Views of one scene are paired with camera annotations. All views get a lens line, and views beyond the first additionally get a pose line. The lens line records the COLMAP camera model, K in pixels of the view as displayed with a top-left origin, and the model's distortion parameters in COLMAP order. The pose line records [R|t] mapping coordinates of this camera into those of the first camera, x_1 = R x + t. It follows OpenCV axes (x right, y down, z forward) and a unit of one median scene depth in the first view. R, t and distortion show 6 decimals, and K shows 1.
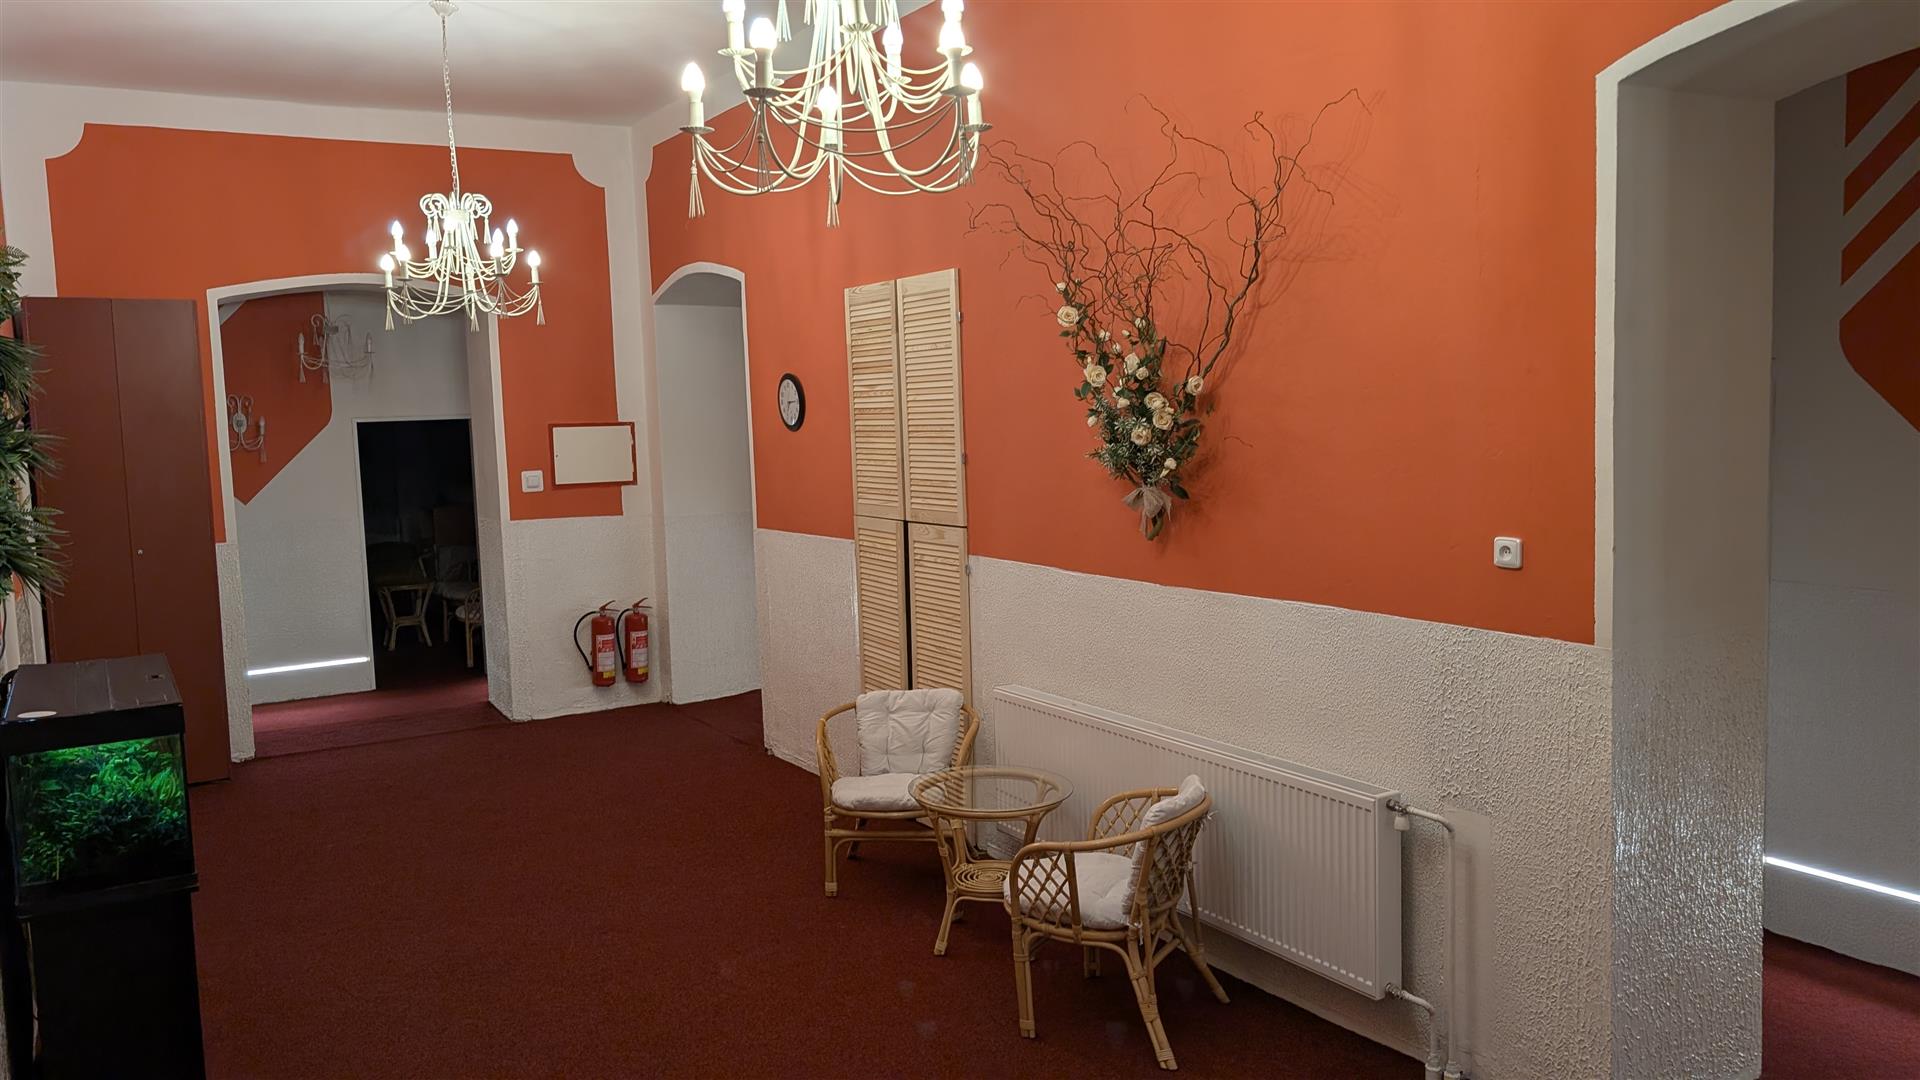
lens RADIAL K [[1414.0, 0, 951.7], [0, 1414.0, 534.7], [0, 0, 1]] dist [0.045237, -0.065848]
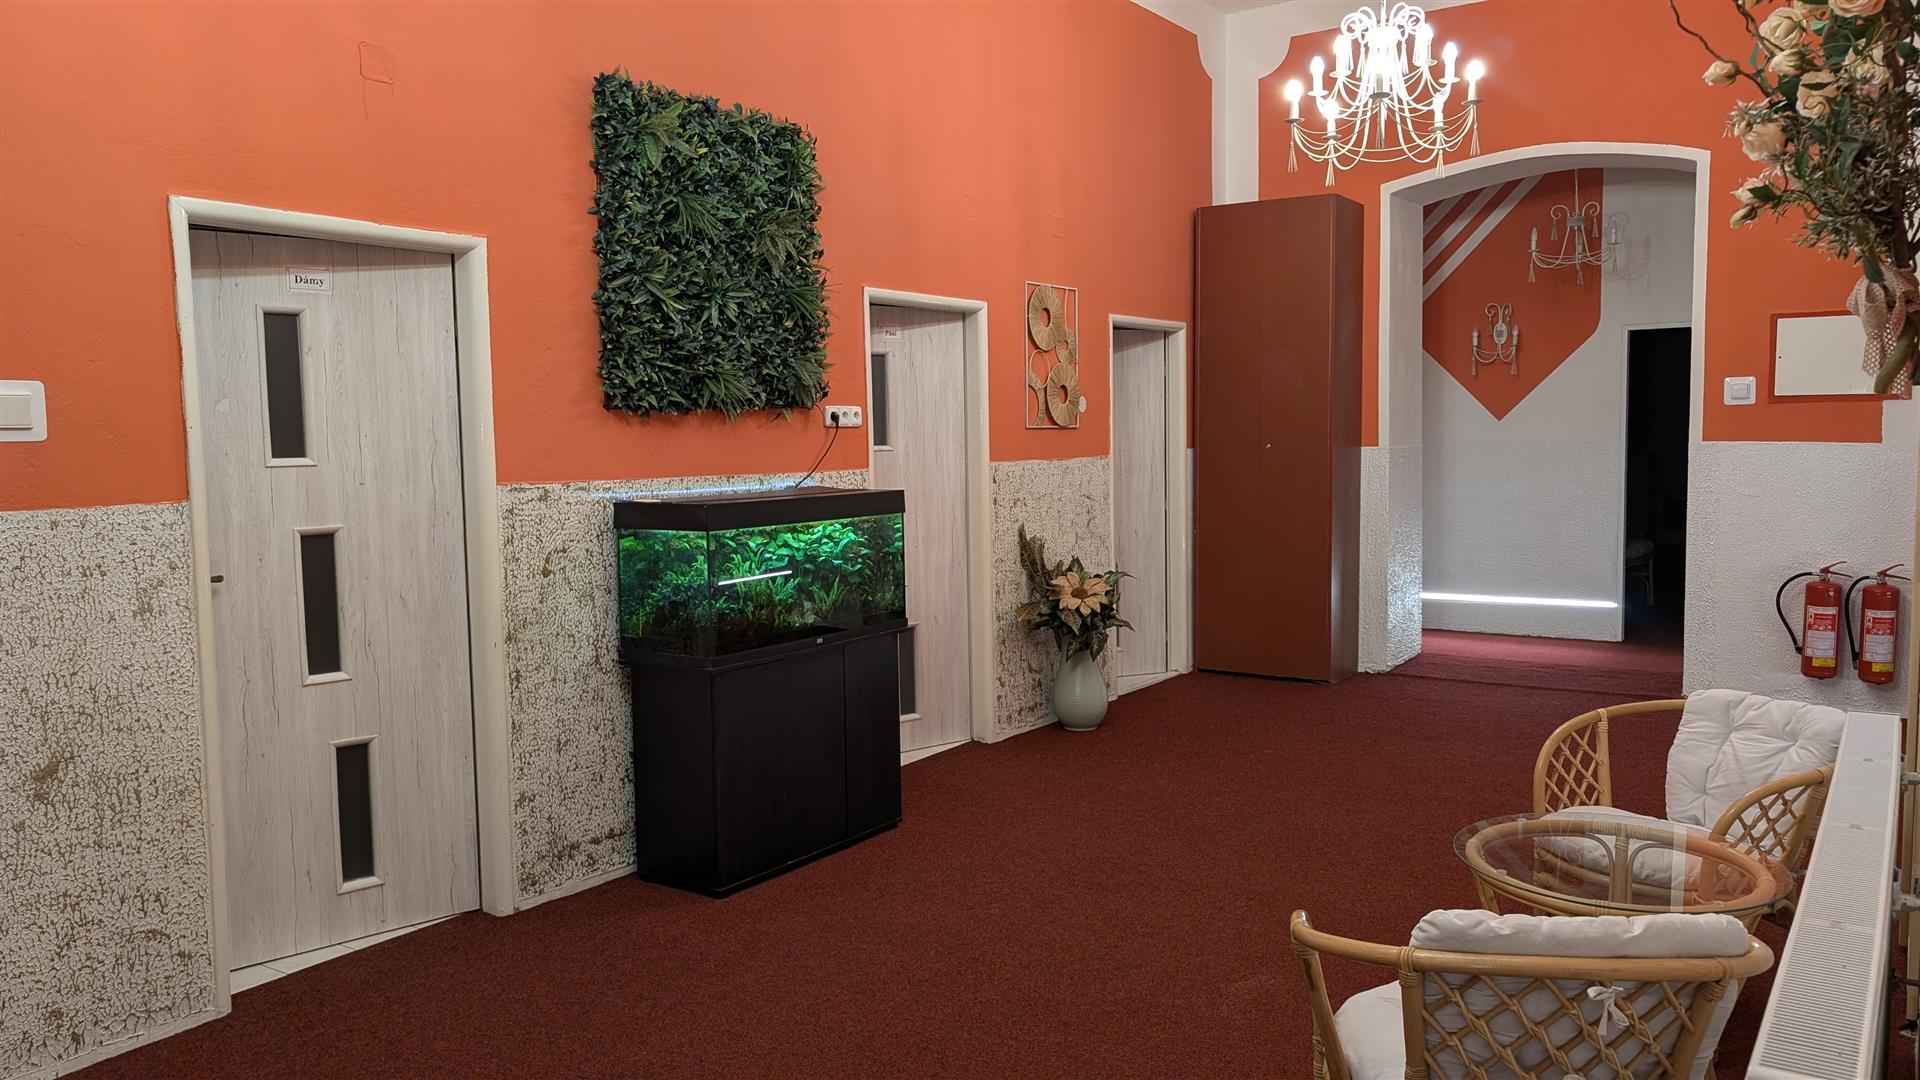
lens RADIAL K [[1409.5, 0, 948.6], [0, 1409.5, 543.4], [0, 0, 1]] dist [0.005219, 0.003460]
pose [[0.399797, 0.098617, -0.911283, 0.285639], [-0.079558, 0.994177, 0.072684, 0.027456], [0.913145, 0.043441, 0.405314, 0.382736]]
